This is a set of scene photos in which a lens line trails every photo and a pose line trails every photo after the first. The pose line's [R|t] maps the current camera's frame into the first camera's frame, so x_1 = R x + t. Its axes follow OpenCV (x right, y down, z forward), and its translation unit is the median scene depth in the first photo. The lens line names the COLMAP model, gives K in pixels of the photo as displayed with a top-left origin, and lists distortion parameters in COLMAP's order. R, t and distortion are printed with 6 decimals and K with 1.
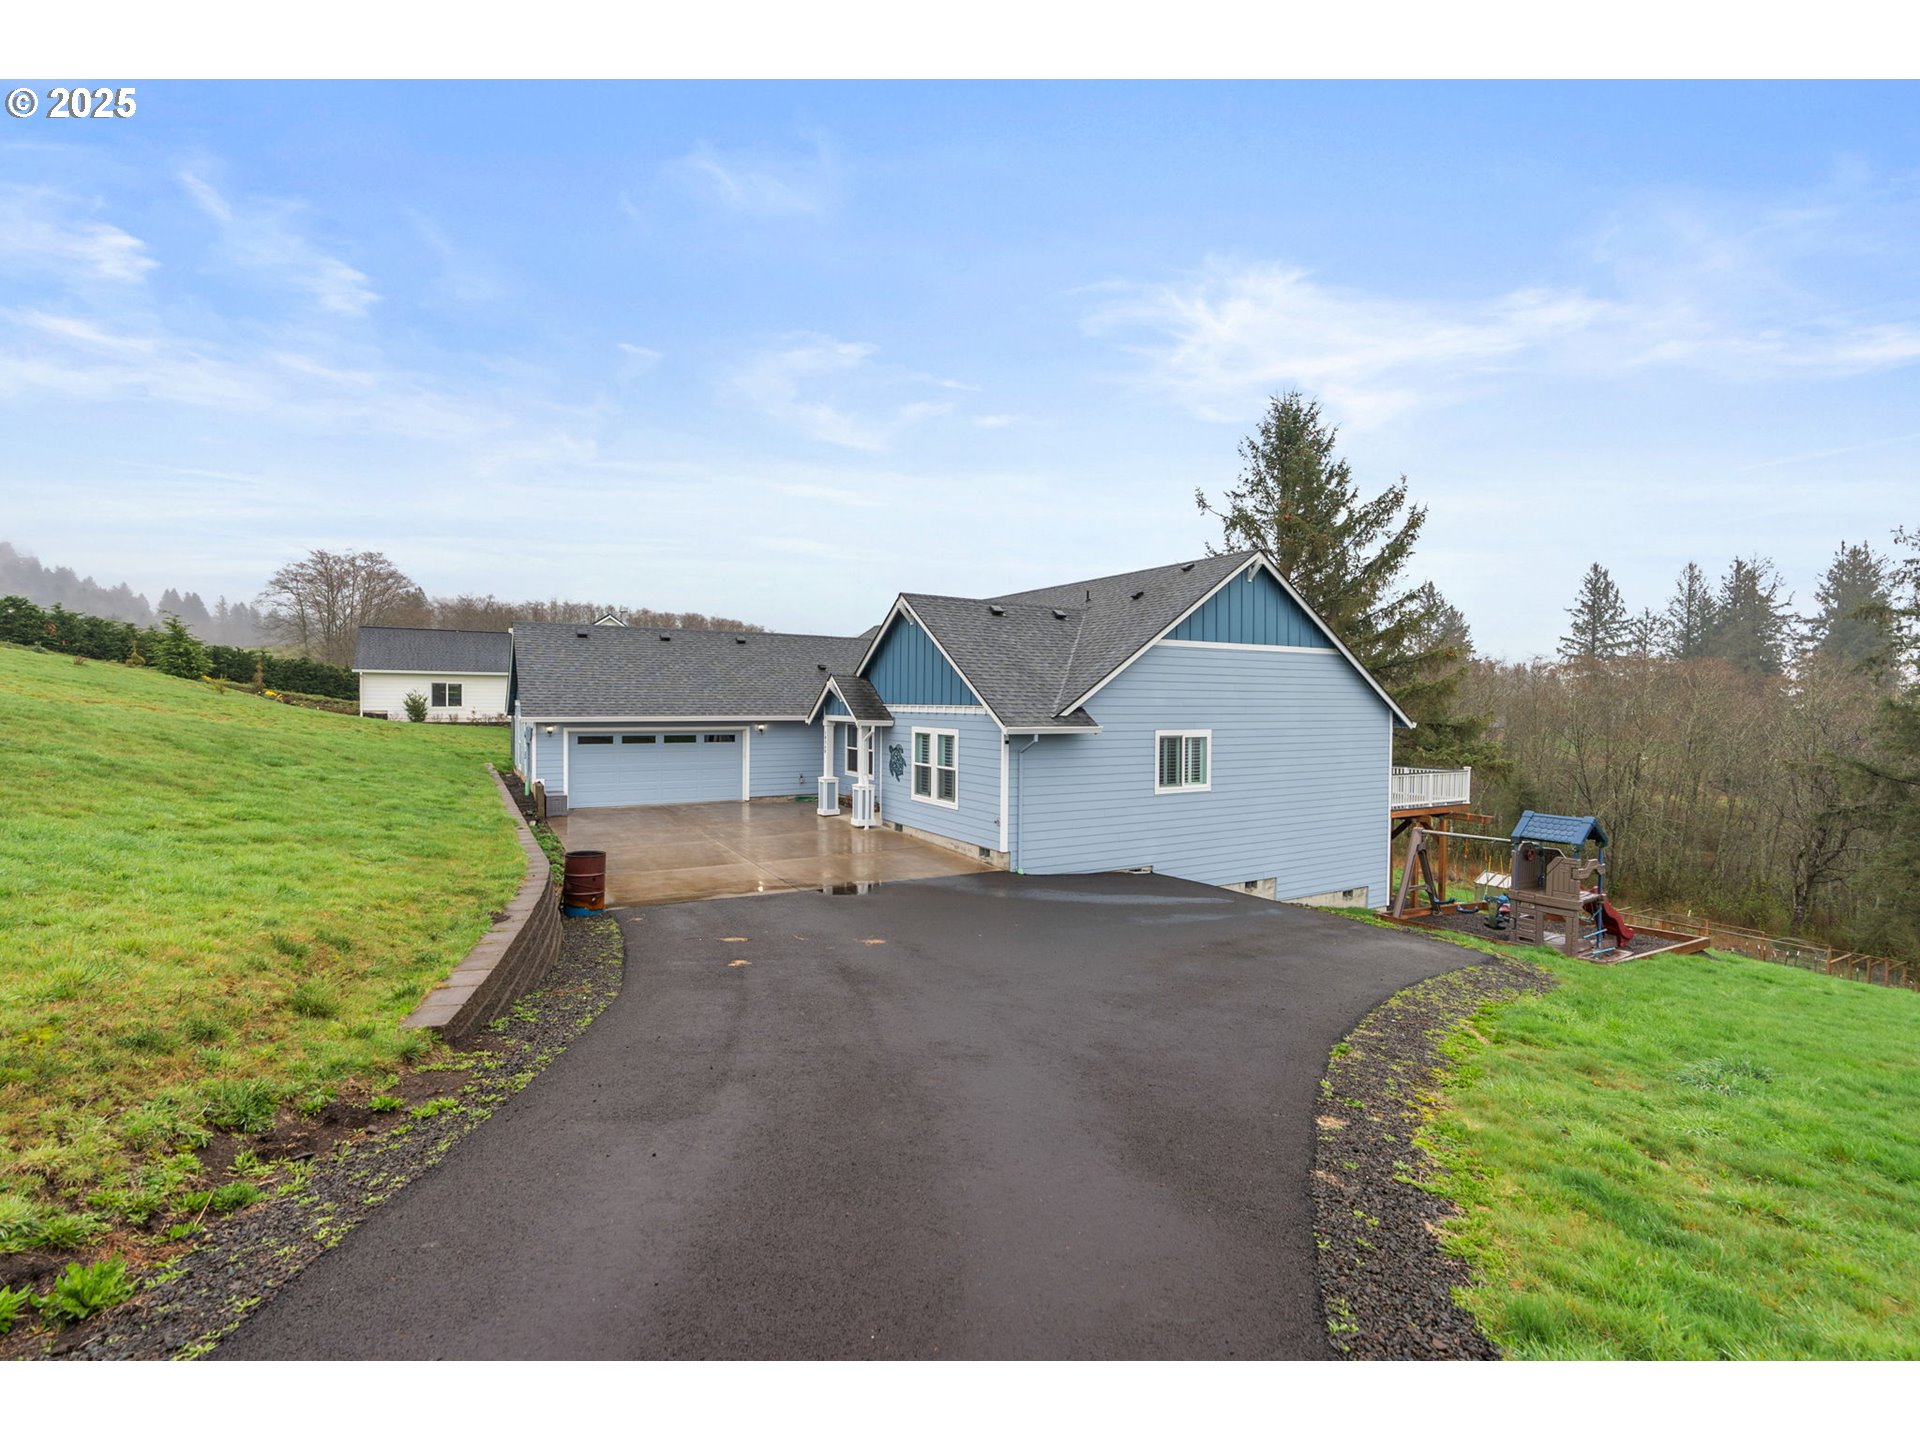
lens RADIAL K [[867.8, 0, 970.6], [0, 867.8, 716.0], [0, 0, 1]] dist [-0.007311, 0.002650]
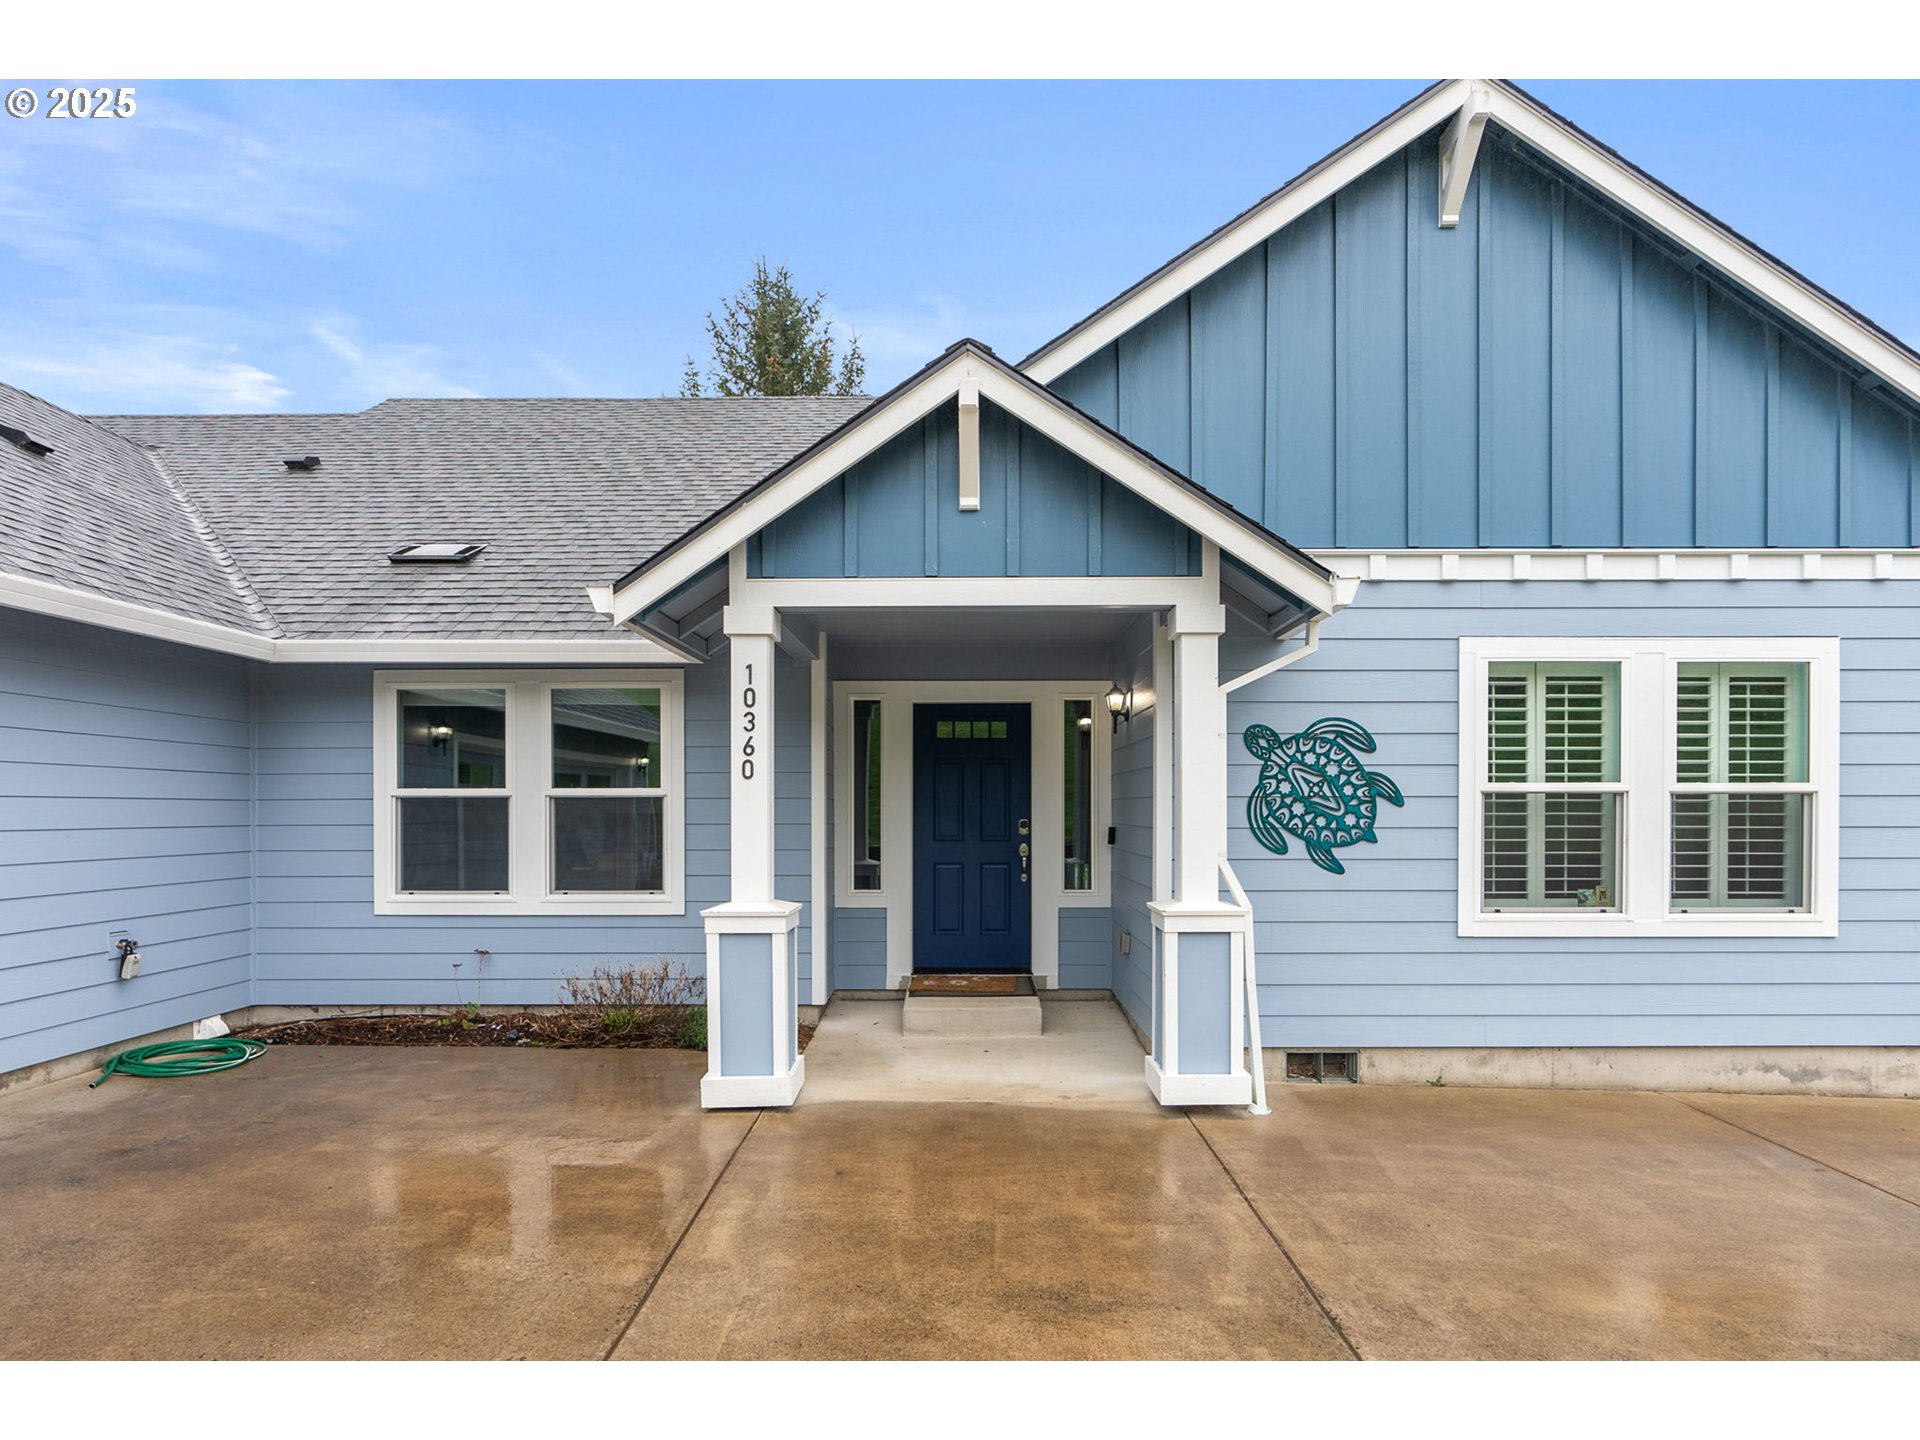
lens RADIAL K [[1016.2, 0, 962.0], [0, 1016.2, 816.8], [0, 0, 1]] dist [-0.005865, 0.000644]
pose [[0.518889, -0.011921, 0.854758, -0.341424], [0.018631, 0.999823, 0.002634, 0.052332], [-0.854638, 0.014558, 0.519020, 0.858321]]
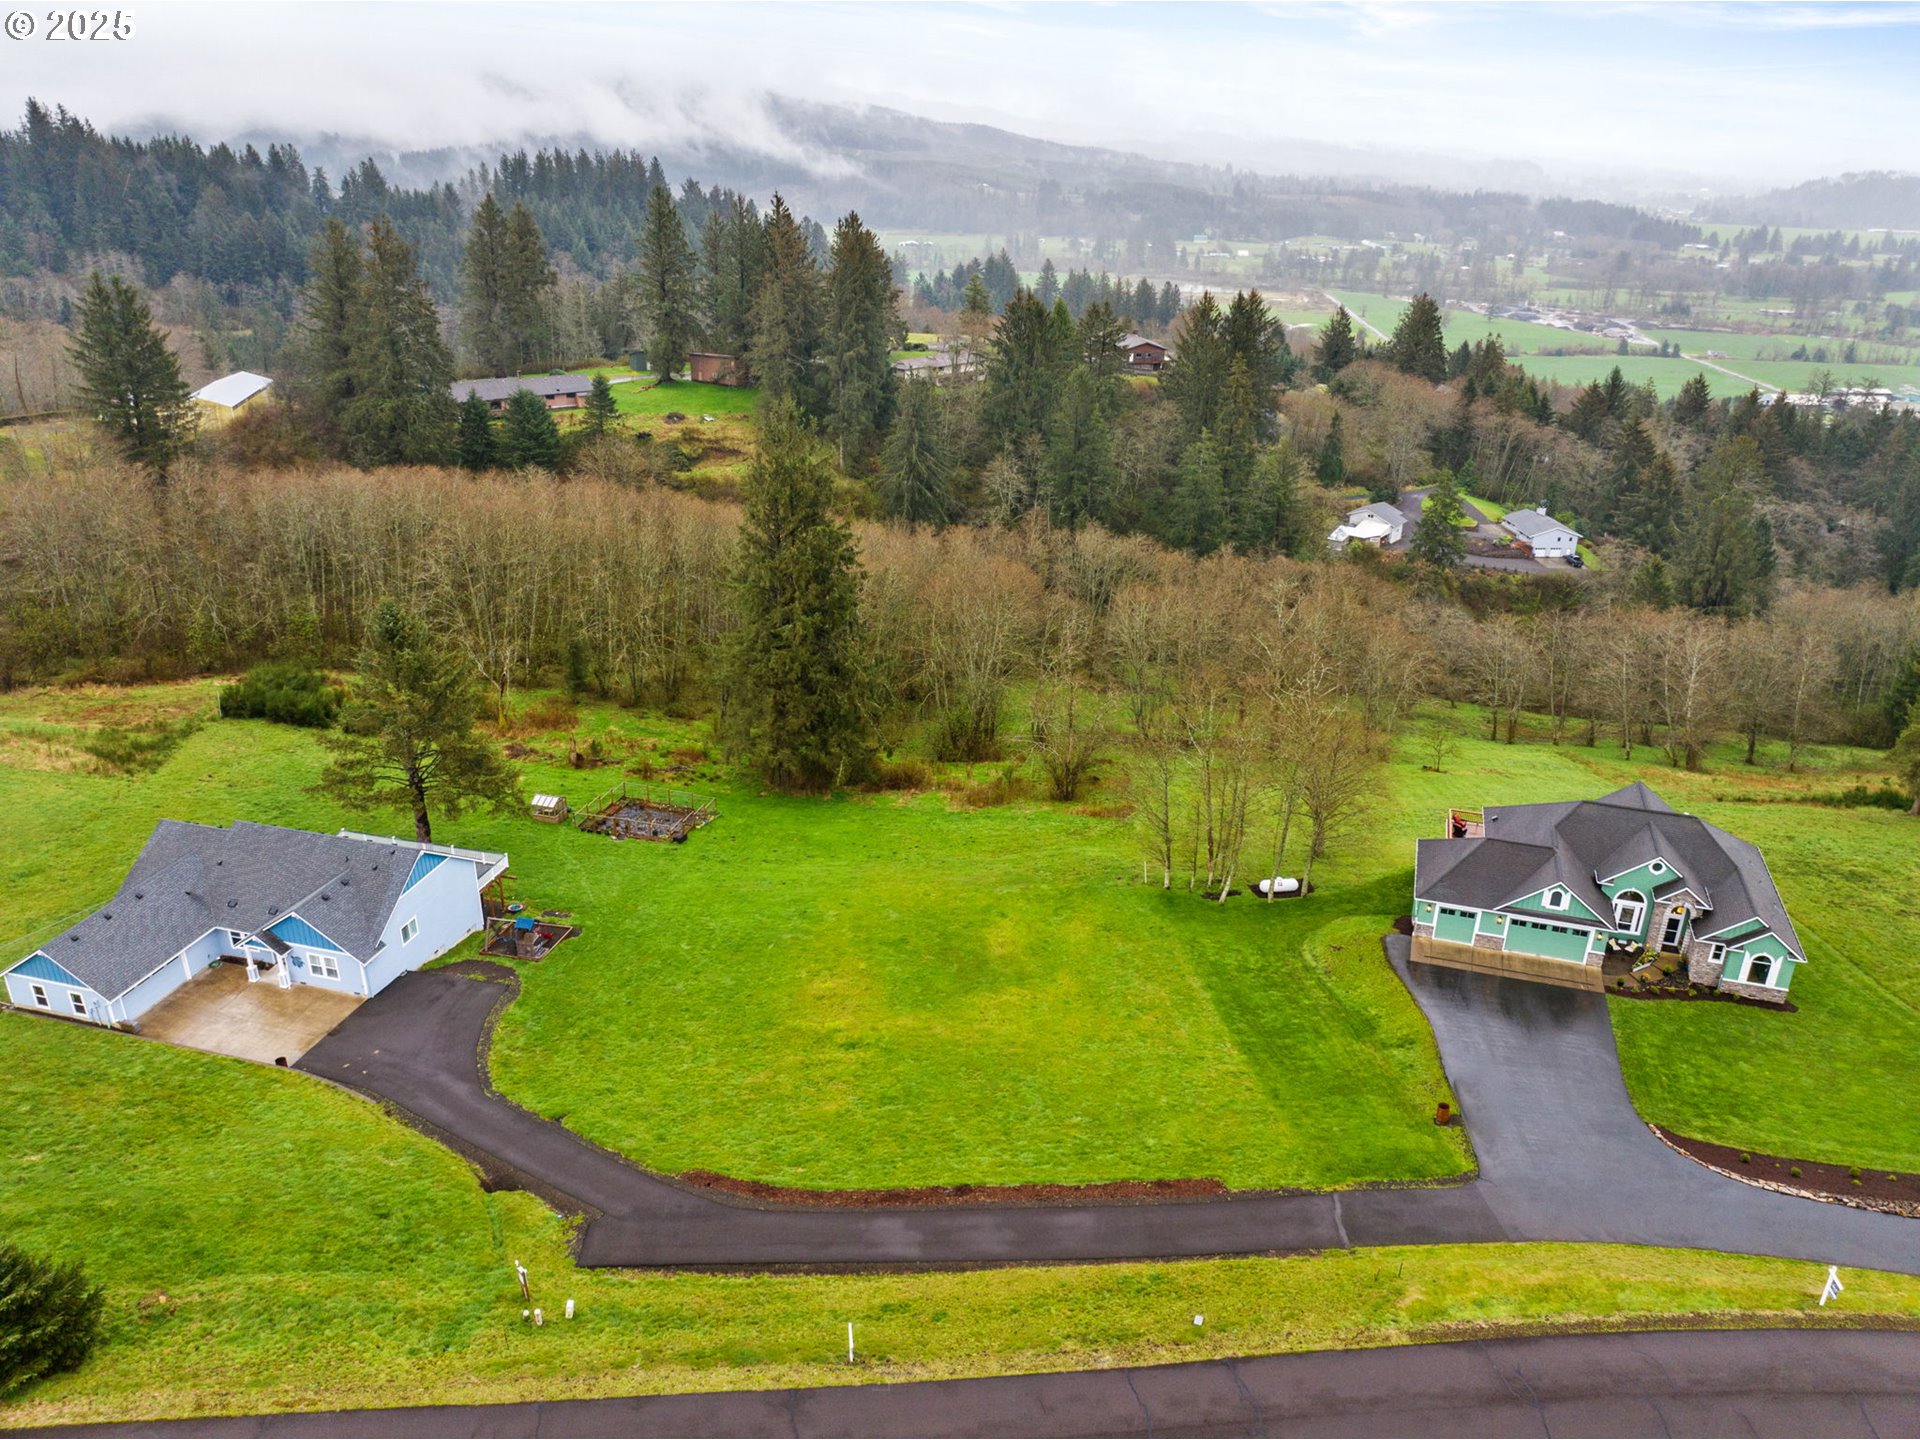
lens RADIAL K [[1356.5, 0, 951.4], [0, 1356.5, 716.1], [0, 0, 1]] dist [-0.044304, 0.015493]
pose [[0.711953, -0.276654, 0.645434, -0.974253], [0.003913, 0.920673, 0.390314, -1.968024], [-0.702216, -0.275360, 0.656559, -2.518427]]
